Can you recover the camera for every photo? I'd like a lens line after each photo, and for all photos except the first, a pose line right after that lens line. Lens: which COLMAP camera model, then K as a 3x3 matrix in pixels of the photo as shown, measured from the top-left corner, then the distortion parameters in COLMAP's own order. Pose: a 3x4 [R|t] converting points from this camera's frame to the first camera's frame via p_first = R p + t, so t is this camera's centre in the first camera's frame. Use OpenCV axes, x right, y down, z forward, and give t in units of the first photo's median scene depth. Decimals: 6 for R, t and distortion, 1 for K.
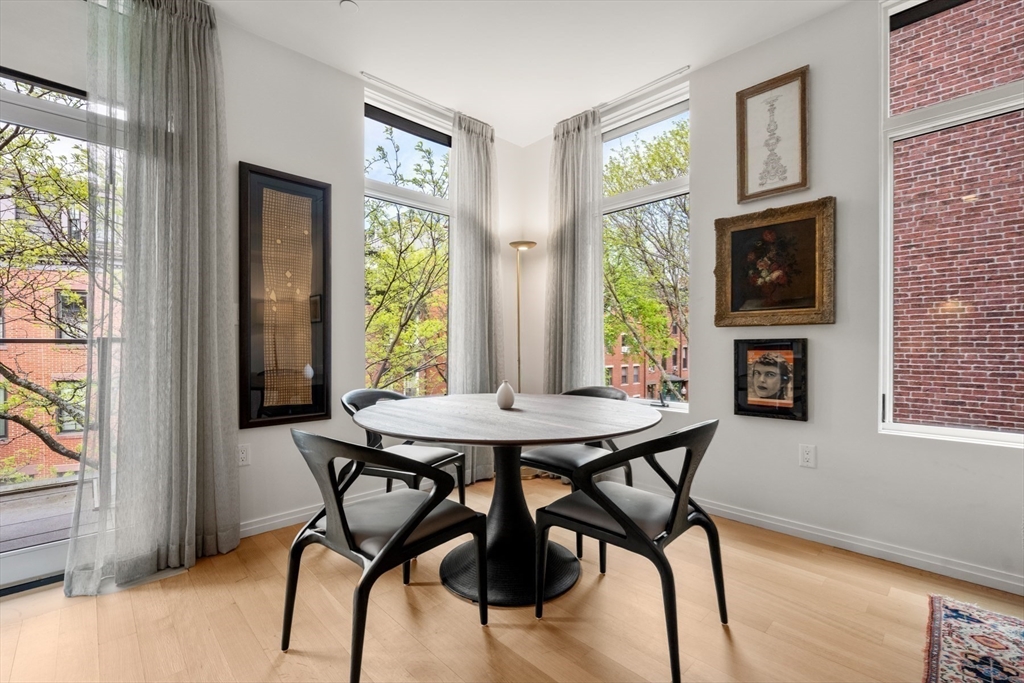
lens RADIAL K [[455.5, 0, 511.8], [0, 455.5, 342.1], [0, 0, 1]] dist [-0.002053, -0.000164]
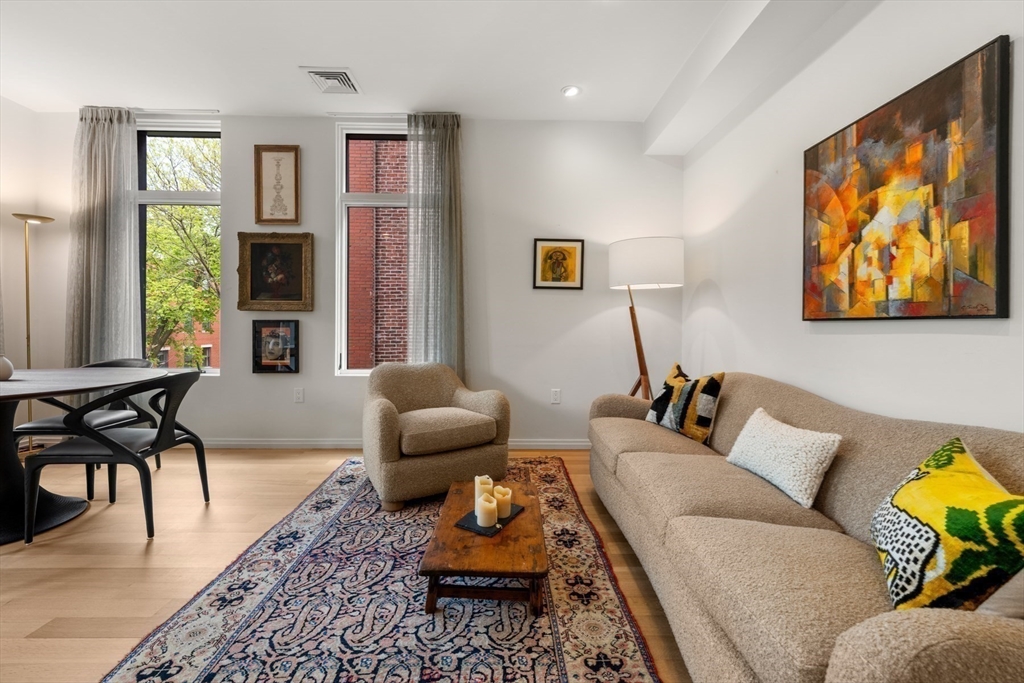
lens RADIAL K [[429.5, 0, 517.3], [0, 429.5, 327.6], [0, 0, 1]] dist [-0.002077, 0.000299]
pose [[0.675795, 0.003256, 0.737082, 0.064878], [-0.014336, 0.999859, 0.008726, -0.005221], [-0.736950, -0.016464, 0.675747, -0.499778]]
